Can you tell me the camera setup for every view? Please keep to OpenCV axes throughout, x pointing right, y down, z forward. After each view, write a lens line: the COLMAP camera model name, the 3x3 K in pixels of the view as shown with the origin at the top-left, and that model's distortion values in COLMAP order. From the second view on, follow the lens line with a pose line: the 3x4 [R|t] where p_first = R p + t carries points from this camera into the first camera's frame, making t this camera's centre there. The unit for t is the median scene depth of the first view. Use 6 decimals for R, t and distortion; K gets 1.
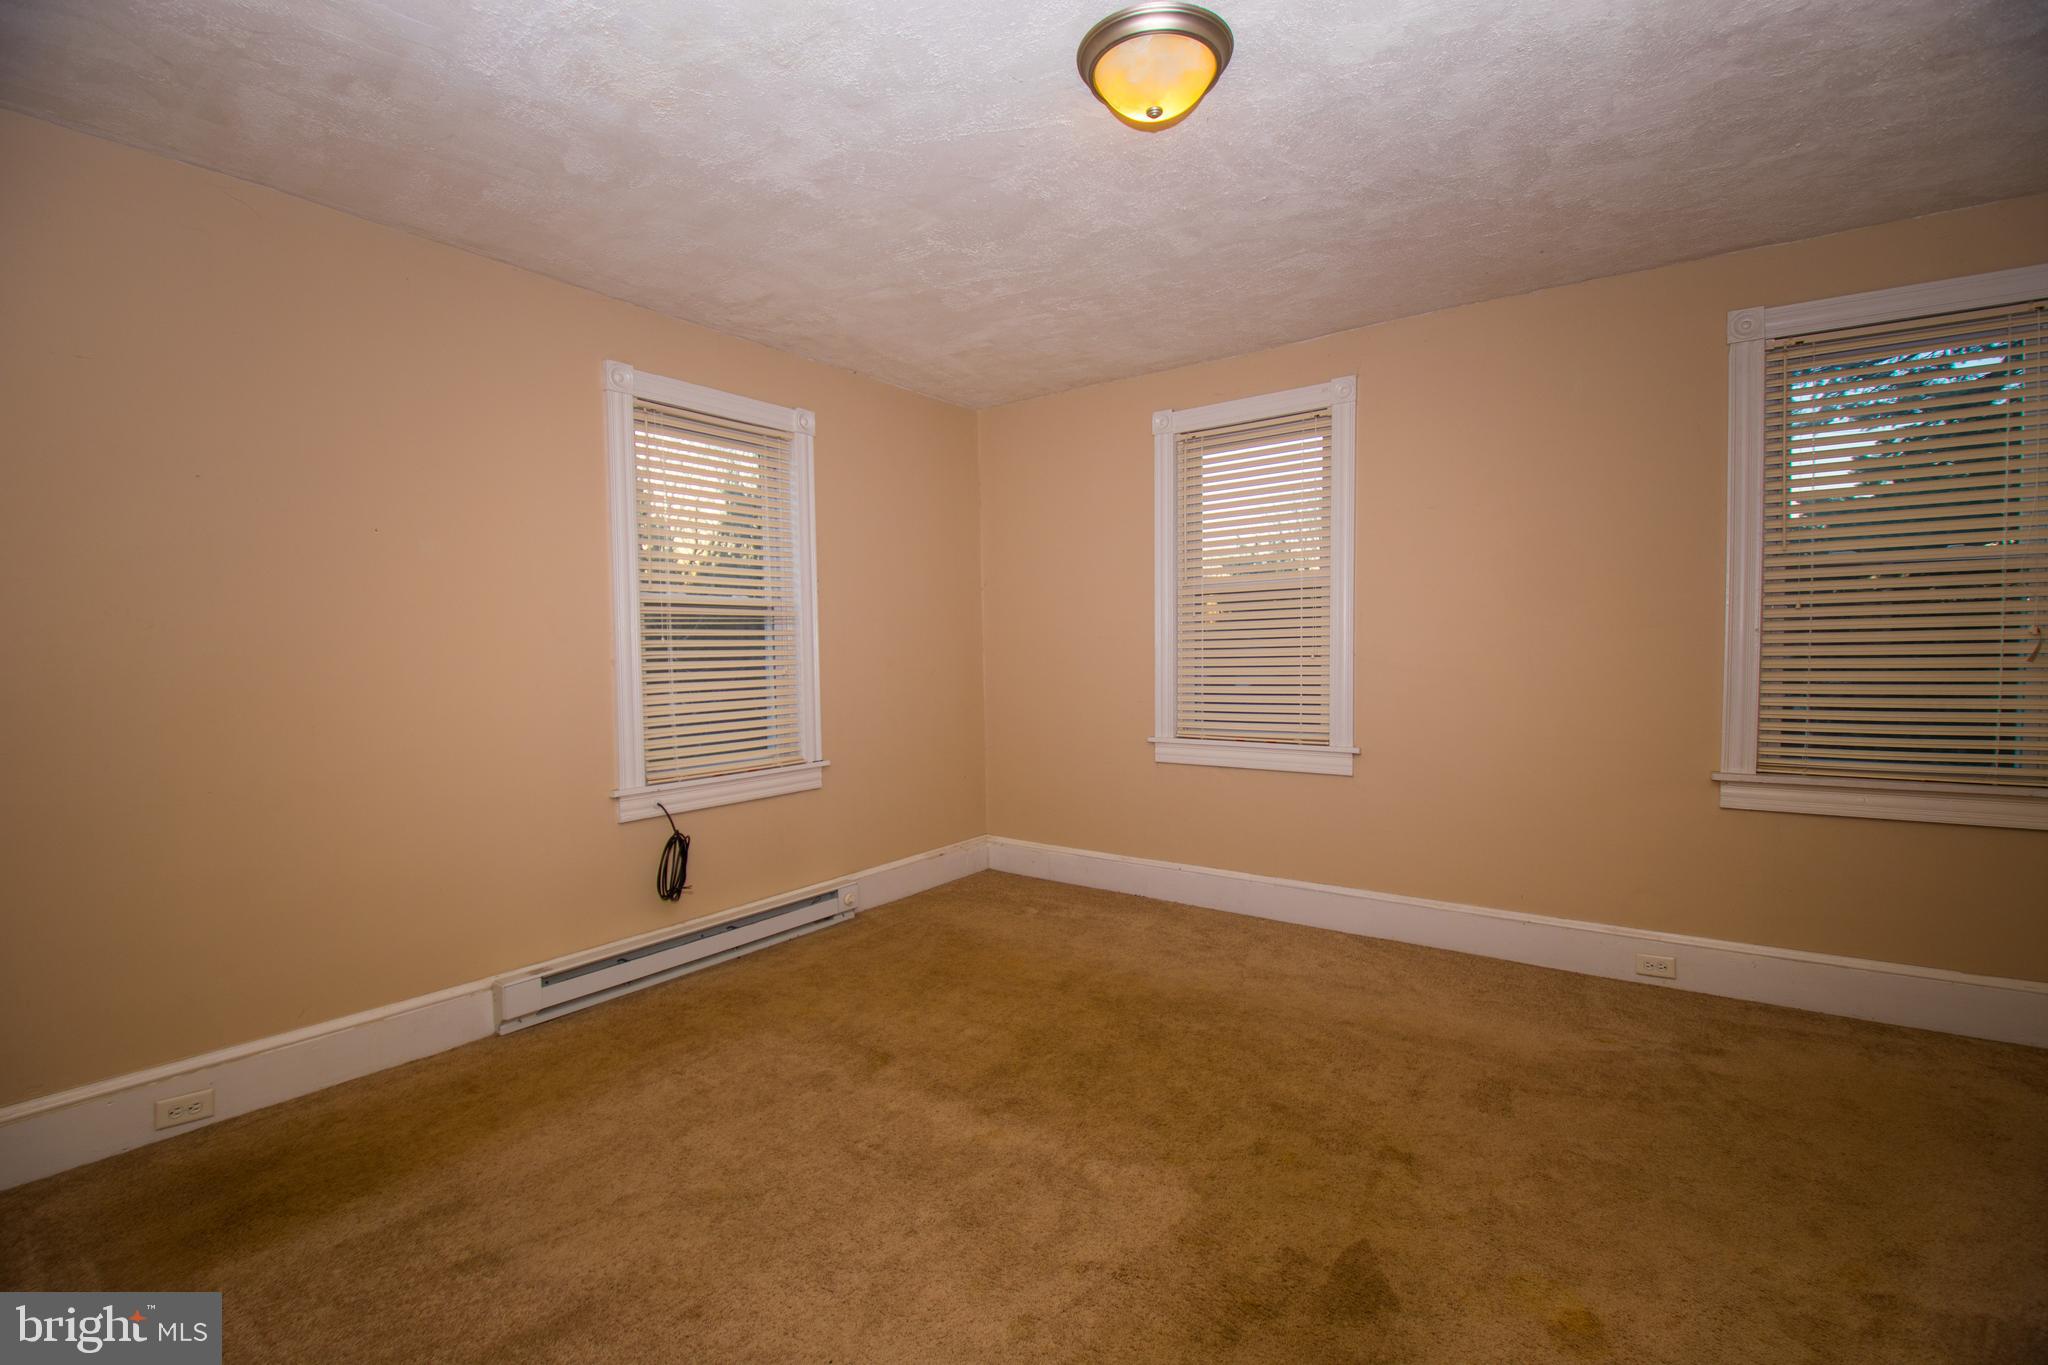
lens RADIAL K [[876.6, 0, 1022.9], [0, 876.6, 691.0], [0, 0, 1]] dist [-0.032070, -0.000343]
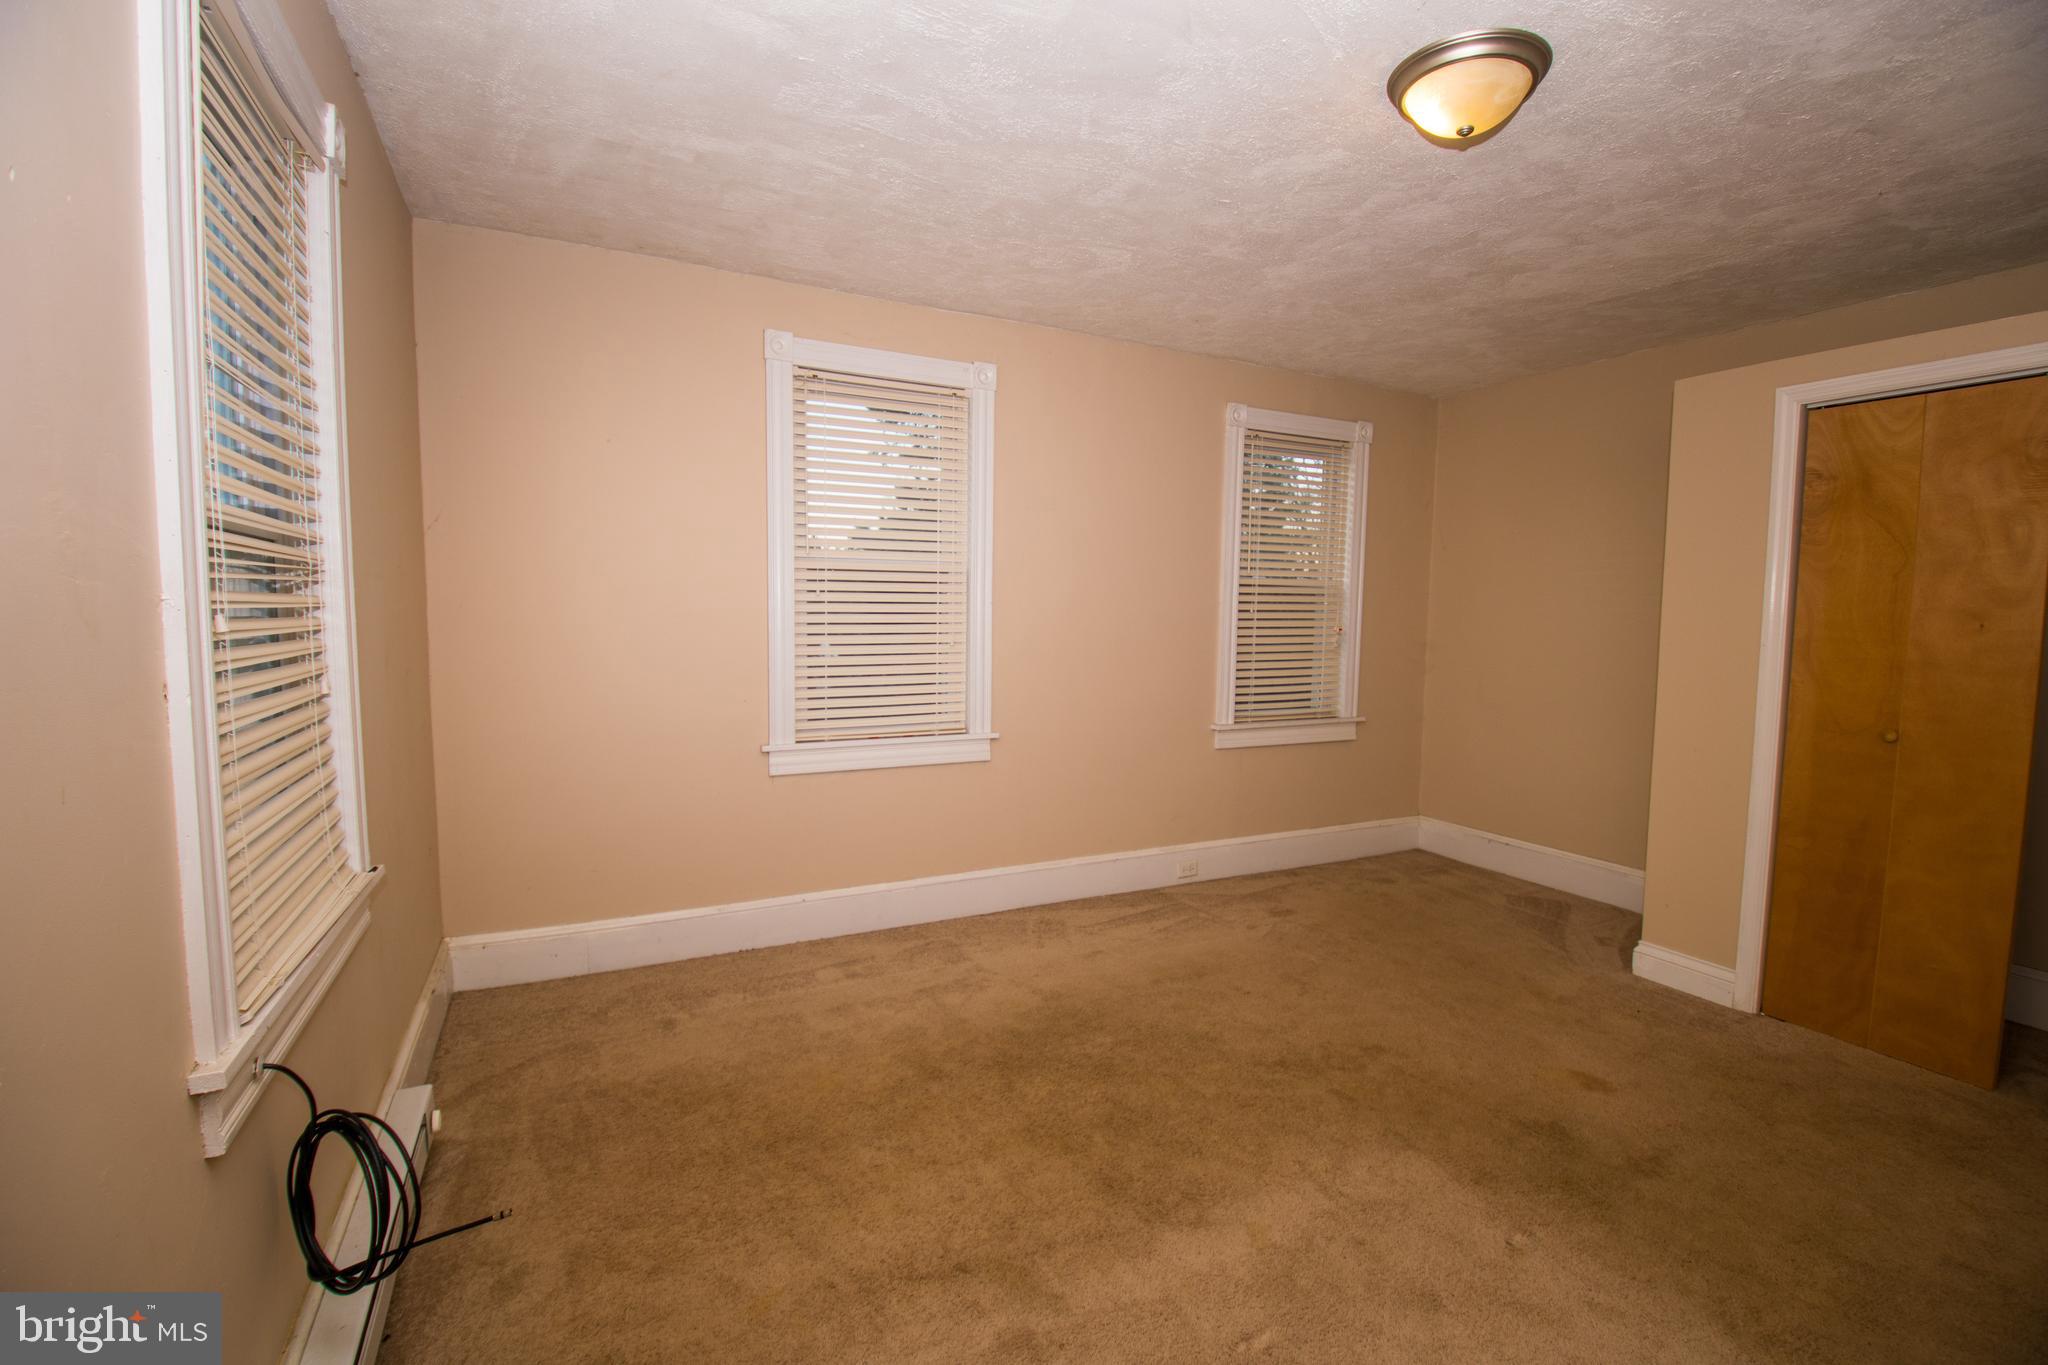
lens RADIAL K [[900.0, 0, 1024.0], [0, 900.0, 682.5], [0, 0, 1]] dist [0.000896, -0.000106]
pose [[0.449017, -0.052994, 0.891950, -0.576434], [0.020710, 0.998589, 0.048904, -0.047913], [-0.893283, -0.003487, 0.449481, 0.522216]]
